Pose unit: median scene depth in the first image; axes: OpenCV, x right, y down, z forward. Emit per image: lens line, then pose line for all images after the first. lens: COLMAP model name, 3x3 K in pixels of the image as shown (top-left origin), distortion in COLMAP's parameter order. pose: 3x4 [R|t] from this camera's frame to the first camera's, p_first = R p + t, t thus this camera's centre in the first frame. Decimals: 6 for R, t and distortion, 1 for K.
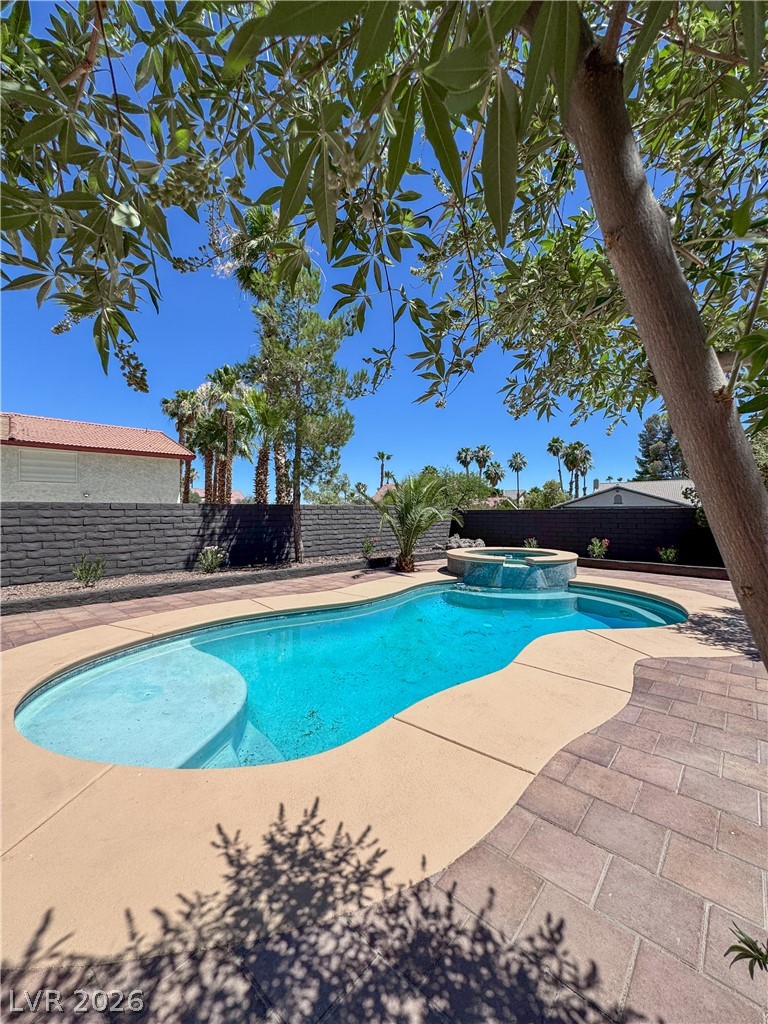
lens RADIAL K [[410.1, 0, 381.6], [0, 410.1, 511.6], [0, 0, 1]] dist [0.000660, 0.000222]
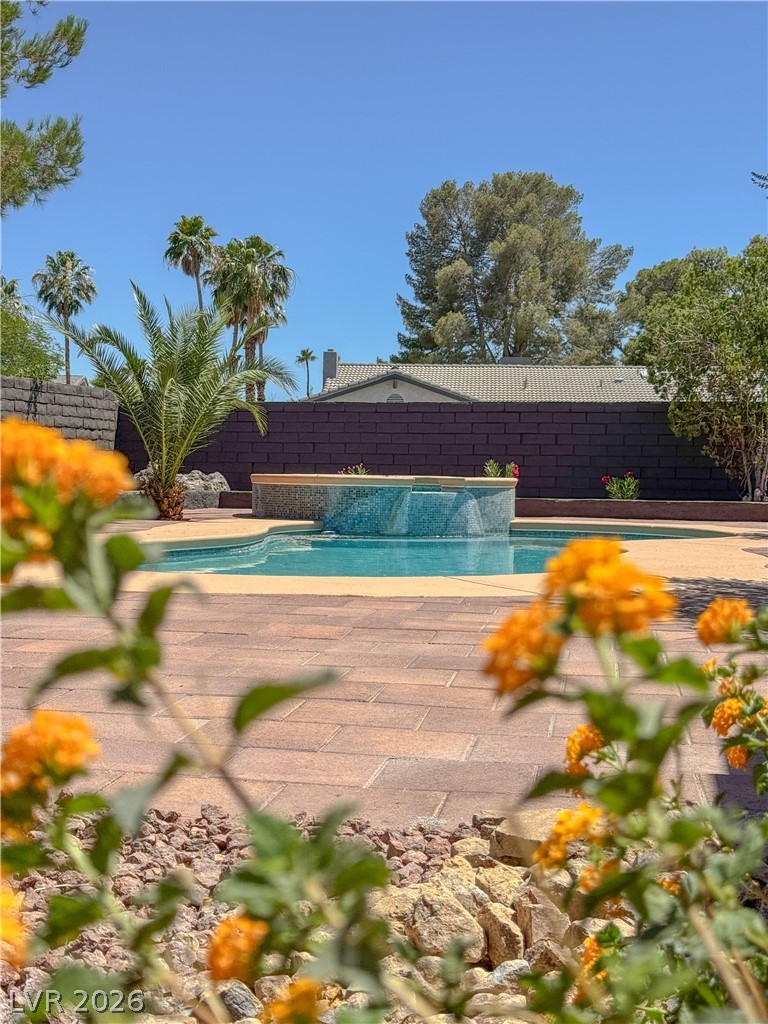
lens RADIAL K [[1431.4, 0, 383.8], [0, 1431.4, 511.8], [0, 0, 1]] dist [0.000660, 0.000000]
pose [[0.840632, -0.002701, 0.541600, -0.464378], [-0.019422, 0.999194, 0.035127, 0.065911], [-0.541259, -0.040048, 0.839902, -0.307379]]
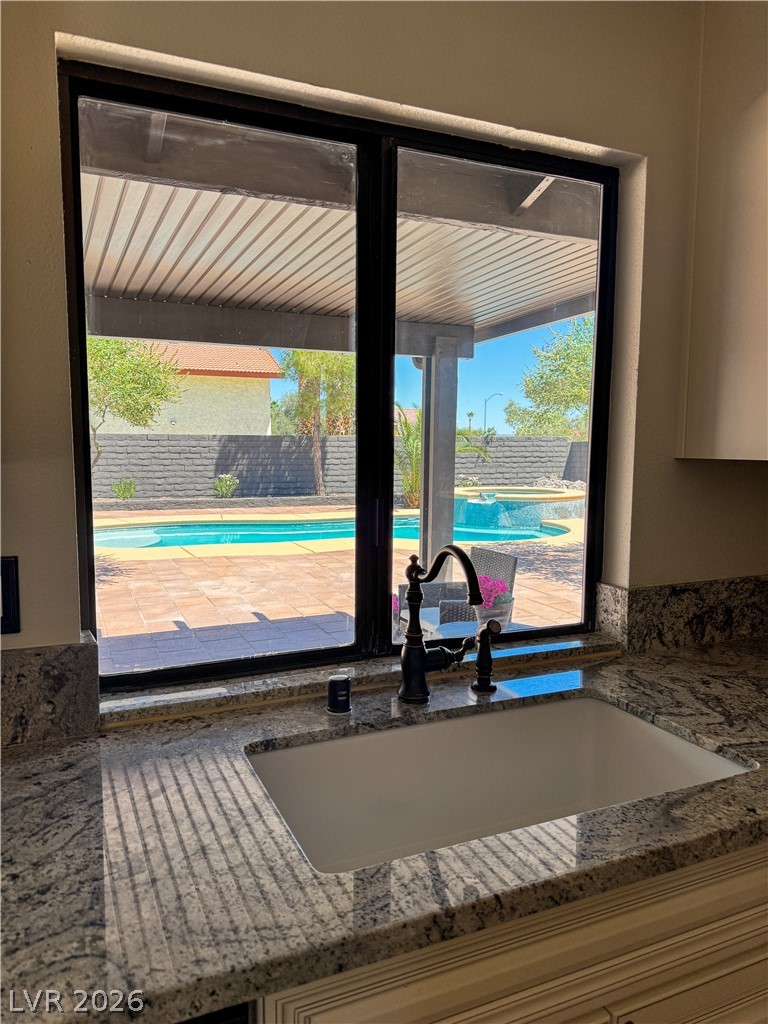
lens RADIAL K [[715.0, 0, 384.6], [0, 715.0, 511.0], [0, 0, 1]] dist [0.033915, -0.036576]
pose [[0.913478, 0.046034, -0.404276, 0.542857], [-0.007342, 0.995283, 0.096740, -0.004494], [0.406822, -0.085402, 0.909507, -0.409011]]
